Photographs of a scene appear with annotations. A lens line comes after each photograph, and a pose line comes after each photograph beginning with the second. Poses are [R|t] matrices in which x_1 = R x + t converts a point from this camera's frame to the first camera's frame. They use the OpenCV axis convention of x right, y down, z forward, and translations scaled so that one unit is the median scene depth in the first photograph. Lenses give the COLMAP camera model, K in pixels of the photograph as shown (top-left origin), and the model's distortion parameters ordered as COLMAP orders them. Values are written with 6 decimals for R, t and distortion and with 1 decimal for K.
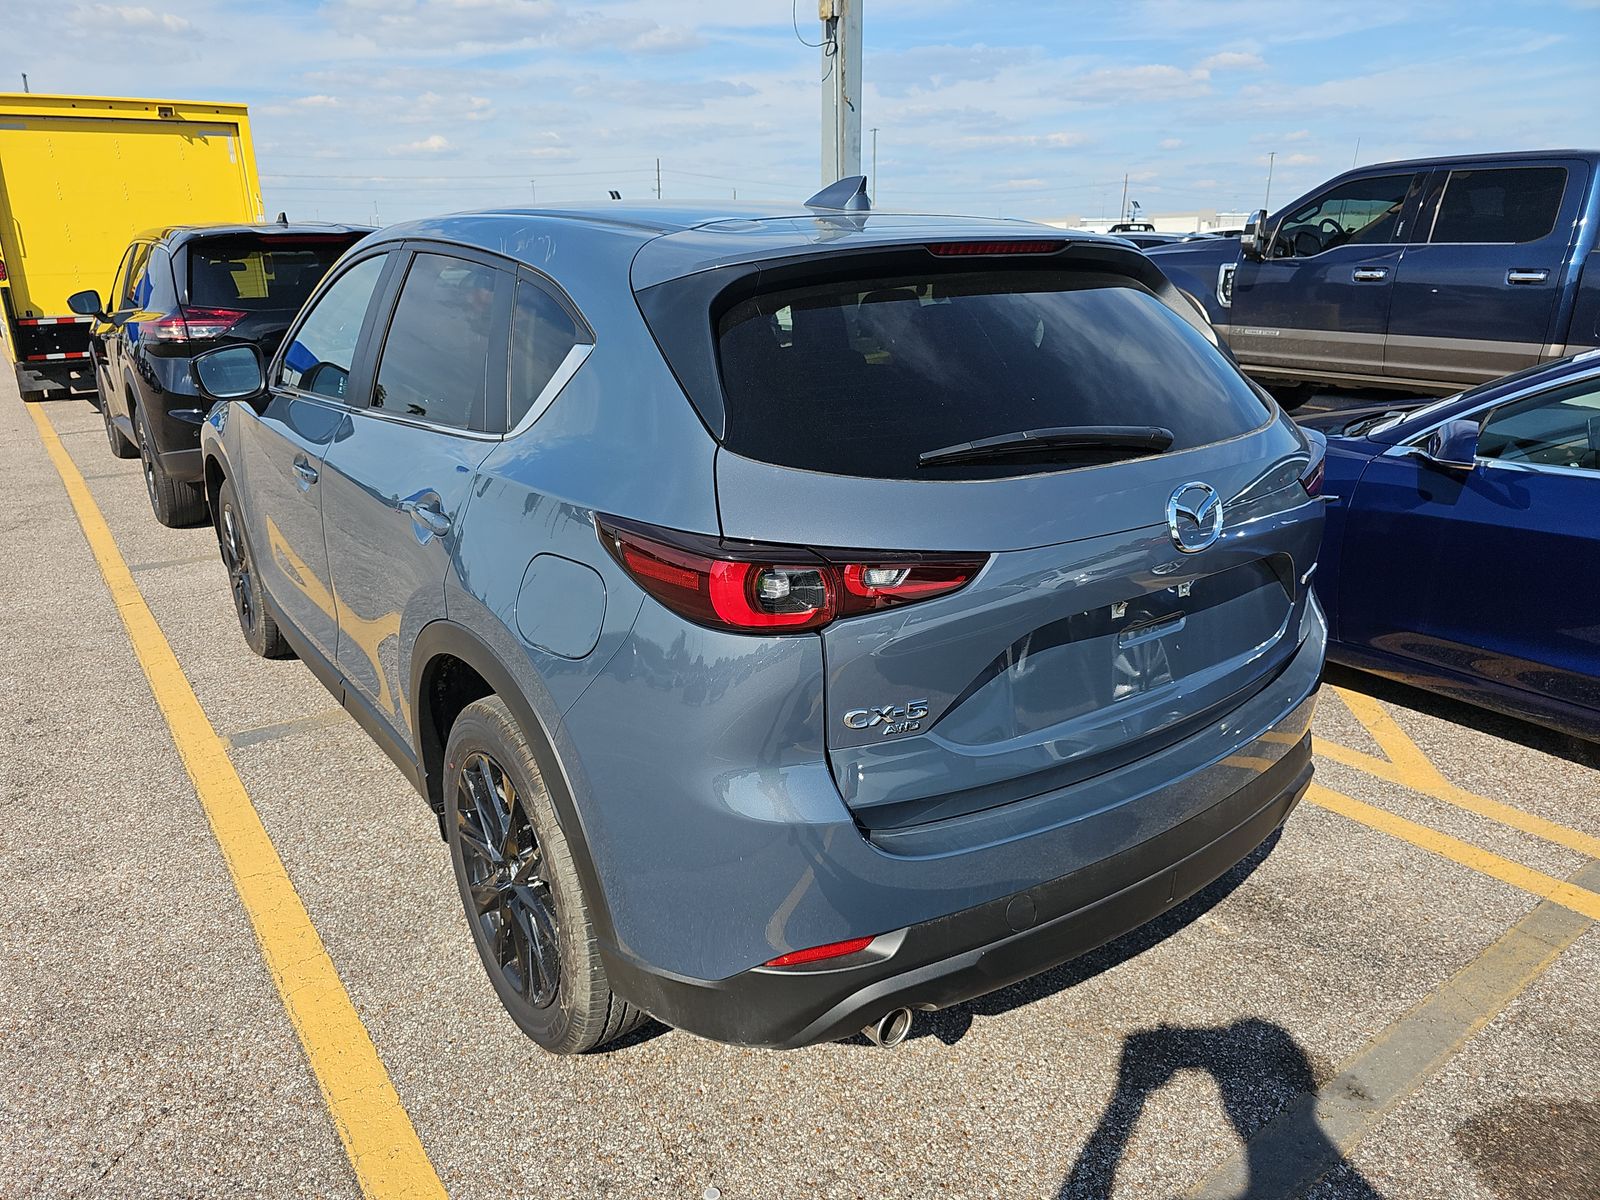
lens RADIAL K [[1048.2, 0, 800.0], [0, 1048.2, 600.0], [0, 0, 1]] dist [0.035687, -0.040335]
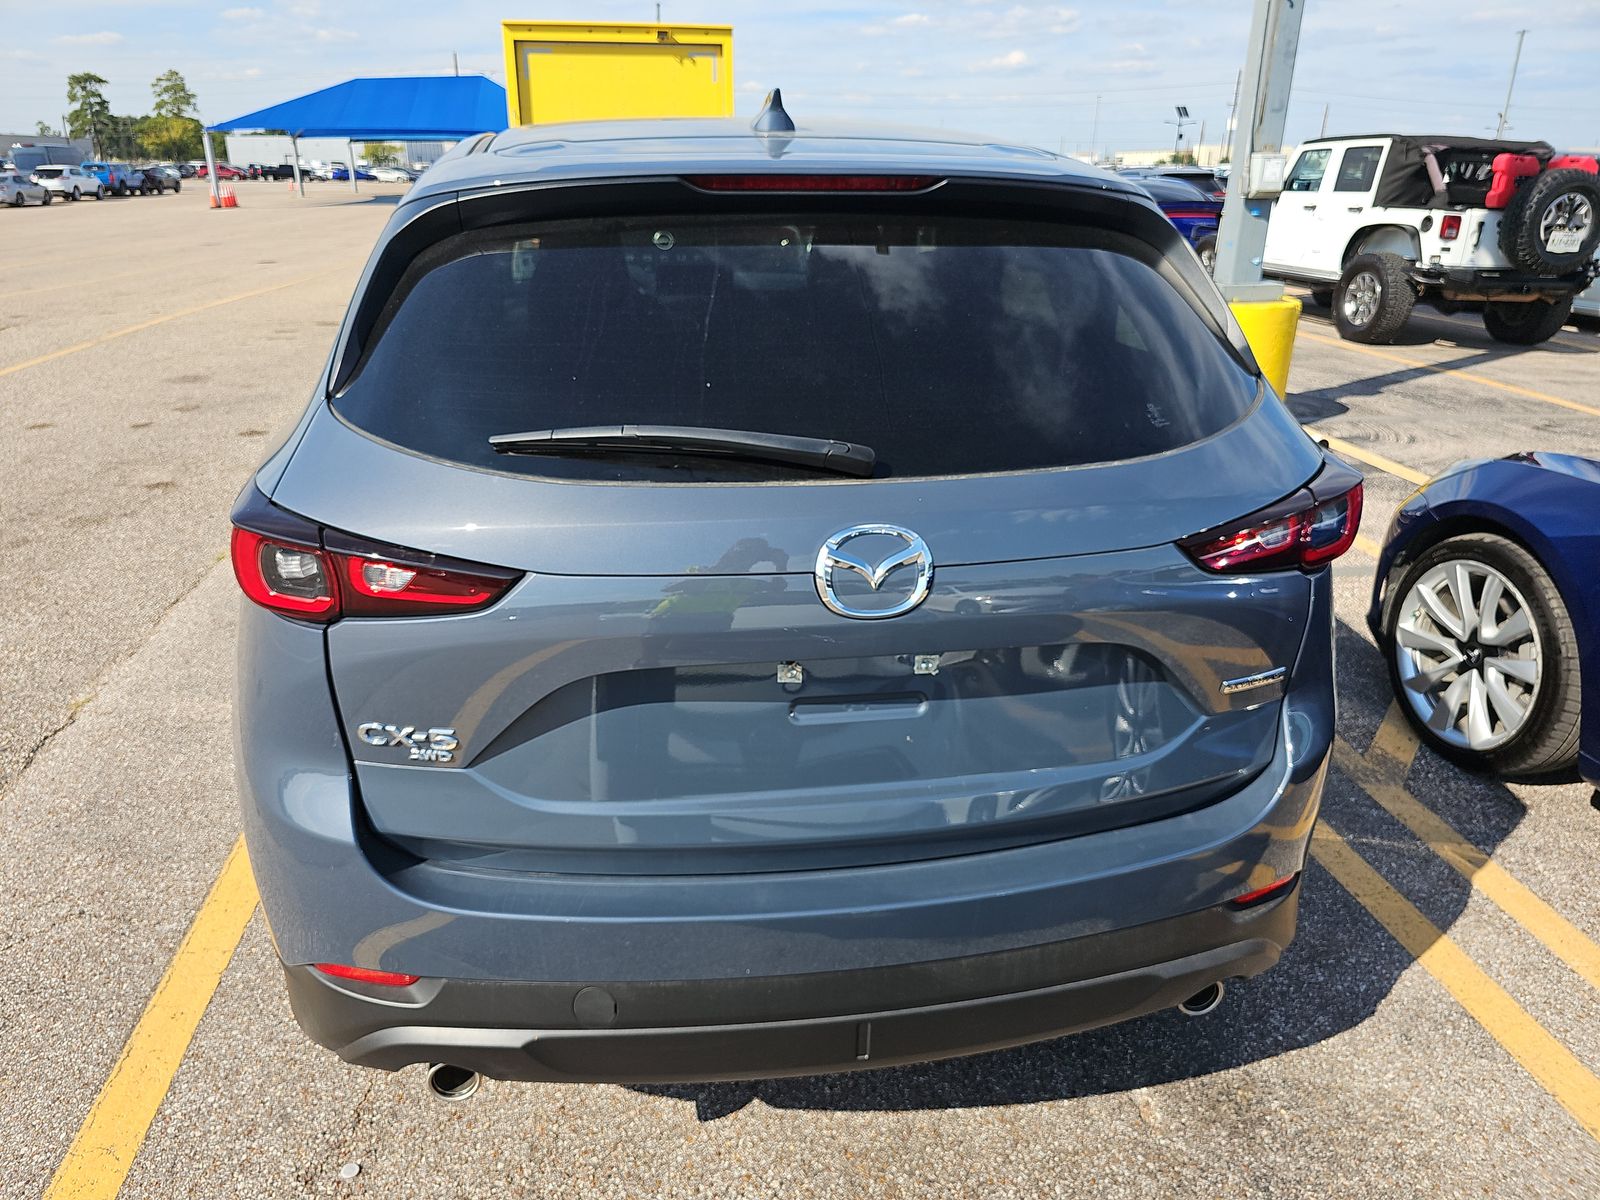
lens RADIAL K [[1062.0, 0, 800.0], [0, 1062.0, 600.0], [0, 0, 1]] dist [0.032628, -0.045467]
pose [[0.889893, 0.188239, -0.415520, 0.470513], [-0.162101, 0.981928, 0.097674, -0.090883], [0.426397, -0.019563, 0.904325, 0.237327]]
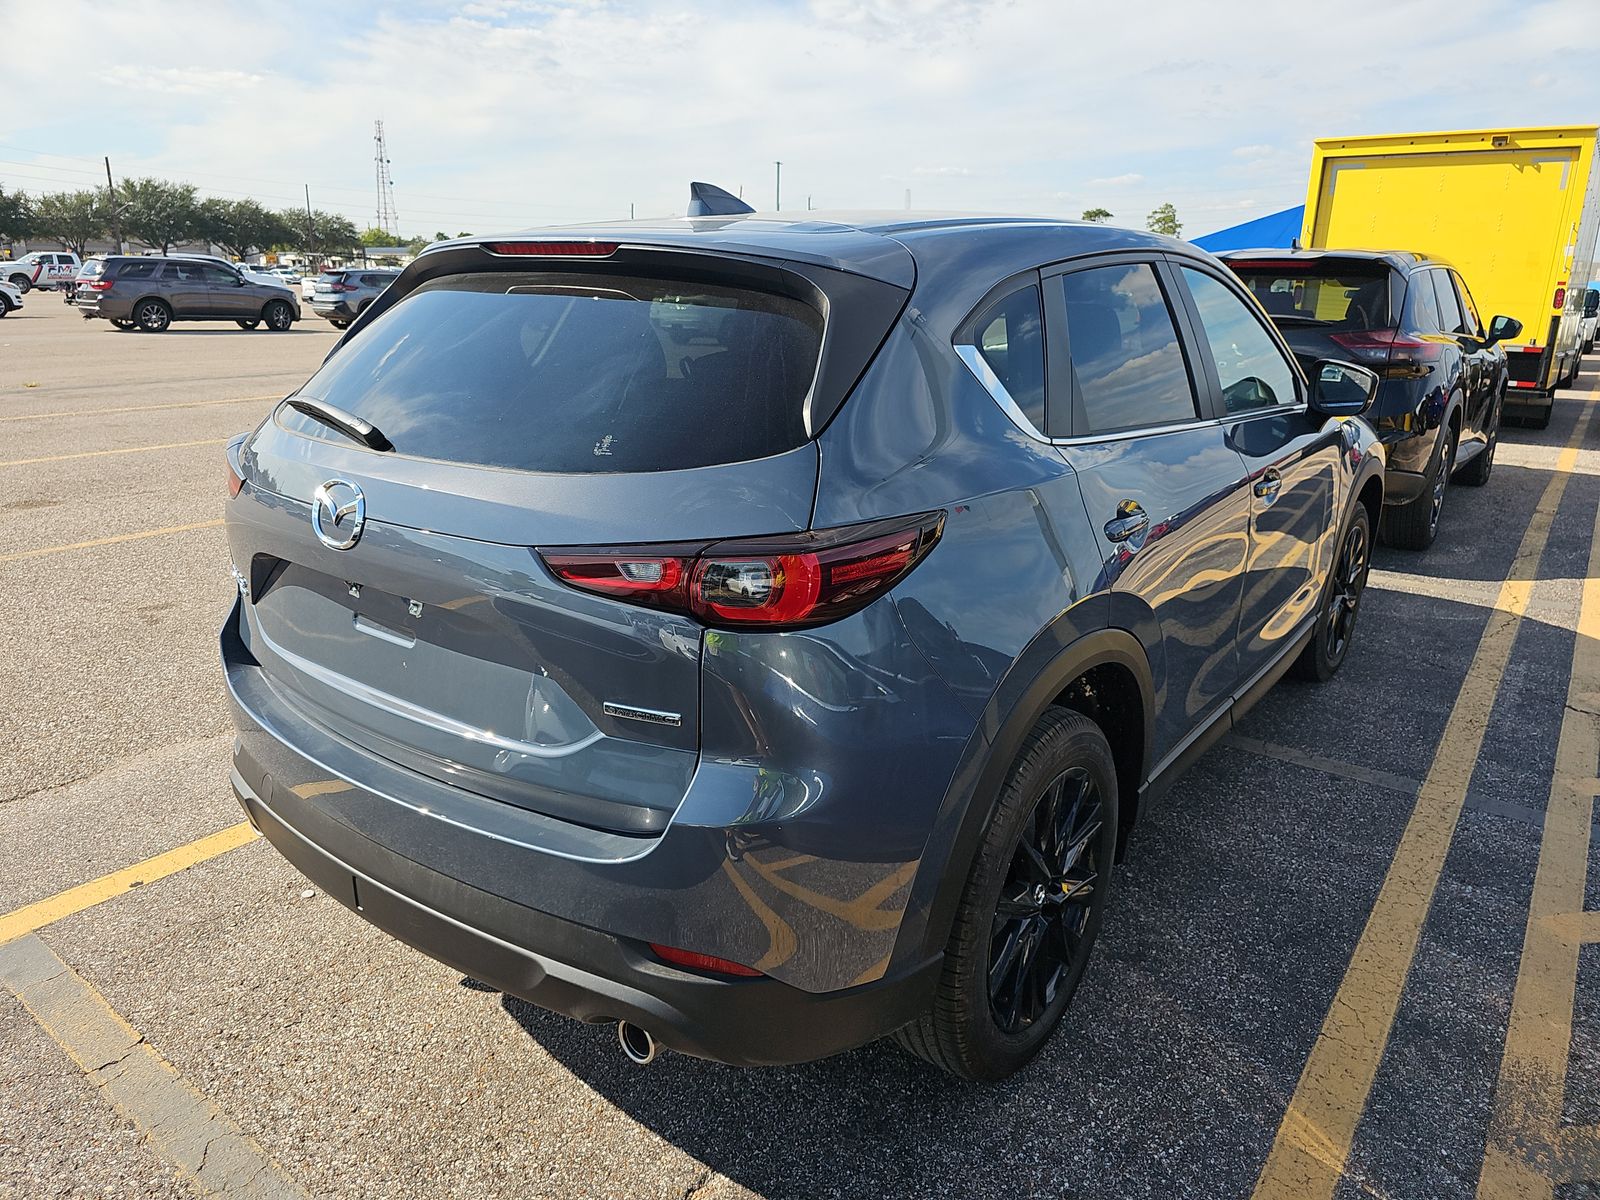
lens RADIAL K [[1062.0, 0, 800.0], [0, 1062.0, 600.0], [0, 0, 1]] dist [0.032628, -0.045467]
pose [[0.303043, 0.289267, -0.908014, 1.053194], [-0.320783, 0.928179, 0.188632, -0.241577], [0.897365, 0.234112, 0.374070, 0.762672]]
